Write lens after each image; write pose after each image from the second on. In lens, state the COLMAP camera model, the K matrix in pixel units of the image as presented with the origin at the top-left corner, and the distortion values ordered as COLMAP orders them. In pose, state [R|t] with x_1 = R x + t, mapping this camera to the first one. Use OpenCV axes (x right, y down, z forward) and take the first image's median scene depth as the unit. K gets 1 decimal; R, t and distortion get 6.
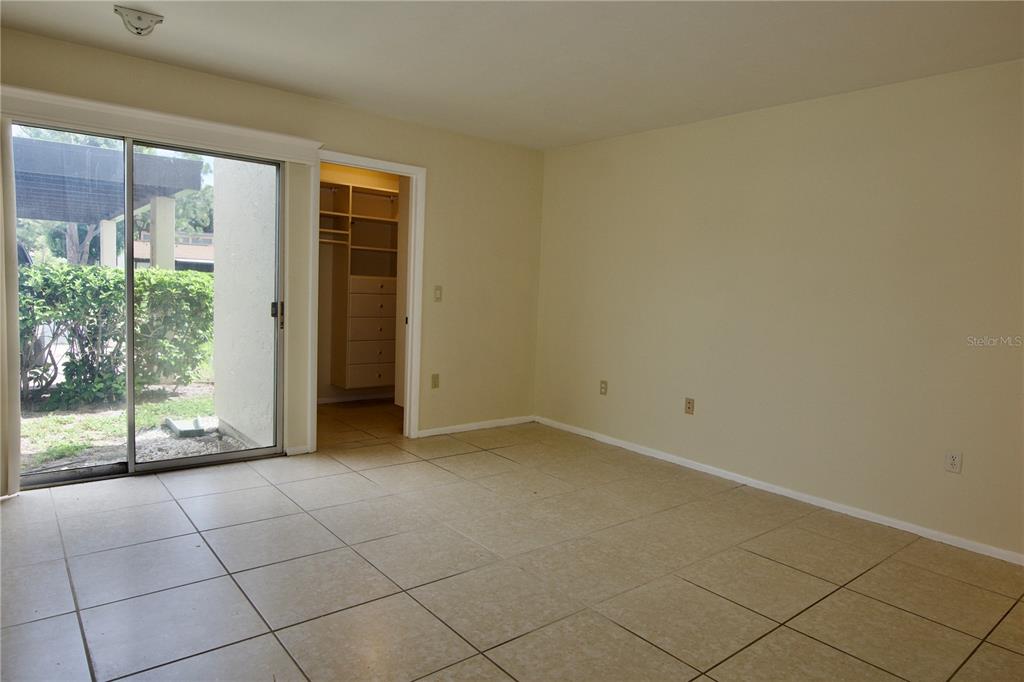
lens RADIAL K [[624.8, 0, 520.9], [0, 624.8, 338.4], [0, 0, 1]] dist [-0.016013, -0.002861]
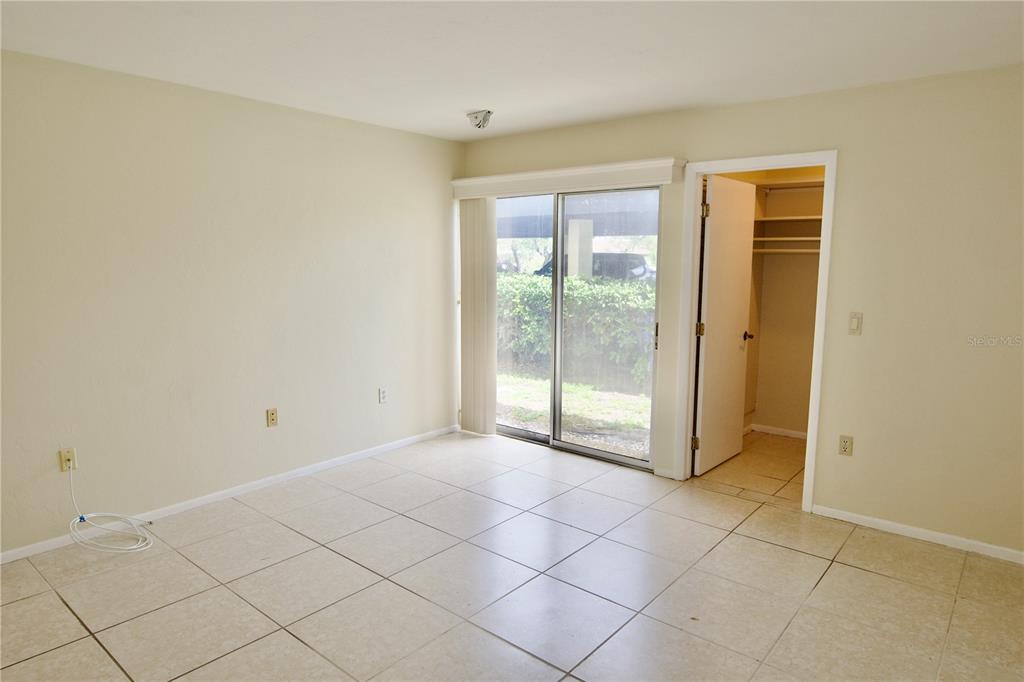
lens RADIAL K [[624.8, 0, 520.9], [0, 624.8, 338.4], [0, 0, 1]] dist [-0.016013, -0.002861]
pose [[0.187789, 0.083021, -0.978694, 0.516766], [-0.084209, 0.994113, 0.068171, -0.075887], [0.978593, 0.069613, 0.193675, 0.533112]]
